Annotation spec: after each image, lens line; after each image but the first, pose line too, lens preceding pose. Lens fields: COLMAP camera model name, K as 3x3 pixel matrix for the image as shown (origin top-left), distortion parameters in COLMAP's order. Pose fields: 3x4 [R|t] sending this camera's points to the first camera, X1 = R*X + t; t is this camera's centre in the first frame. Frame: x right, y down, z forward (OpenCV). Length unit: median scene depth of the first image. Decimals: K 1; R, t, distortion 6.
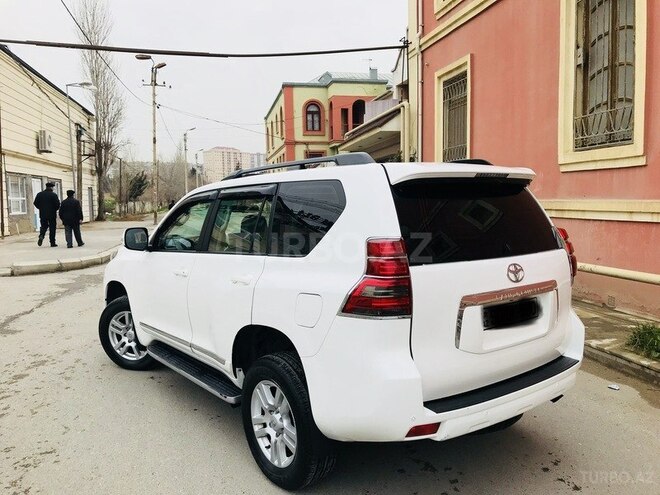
lens RADIAL K [[534.2, 0, 330.3], [0, 534.2, 246.6], [0, 0, 1]] dist [0.029737, -0.026816]
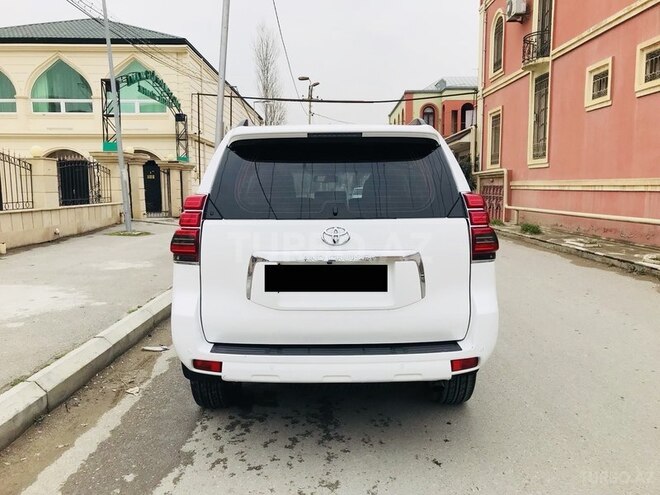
lens RADIAL K [[534.2, 0, 327.7], [0, 534.2, 247.3], [0, 0, 1]] dist [0.029737, -0.026816]
pose [[0.974592, 0.037467, -0.220830, 0.031343], [-0.031733, 0.999062, 0.029456, 0.036244], [0.221727, -0.021700, 0.974867, -0.331341]]
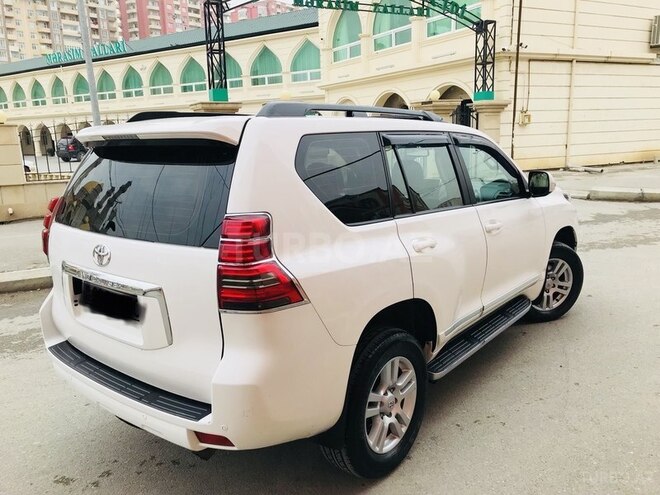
lens RADIAL K [[534.2, 0, 332.9], [0, 534.2, 247.6], [0, 0, 1]] dist [0.029737, -0.026816]
pose [[0.603473, 0.164226, -0.780289, 0.097309], [-0.052129, 0.984593, 0.166909, 0.020287], [0.795678, -0.060049, 0.602736, -0.264276]]
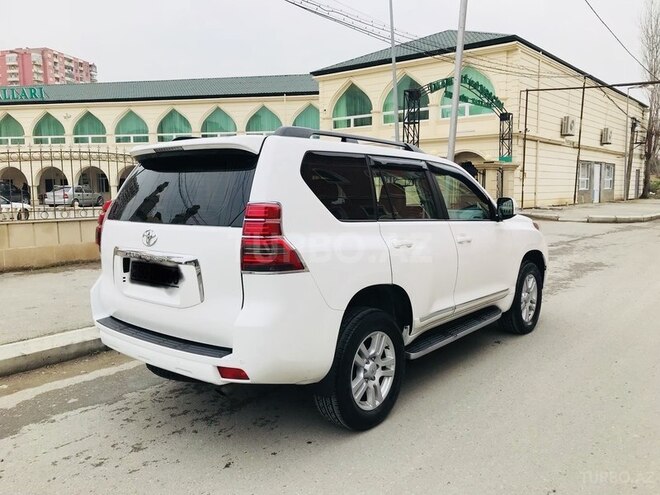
lens RADIAL K [[534.2, 0, 325.8], [0, 534.2, 243.1], [0, 0, 1]] dist [0.029737, -0.026816]
pose [[0.592547, 0.092111, -0.800252, 0.117902], [-0.071217, 0.995541, 0.061857, 0.028905], [0.802381, 0.020338, 0.596465, -0.278320]]
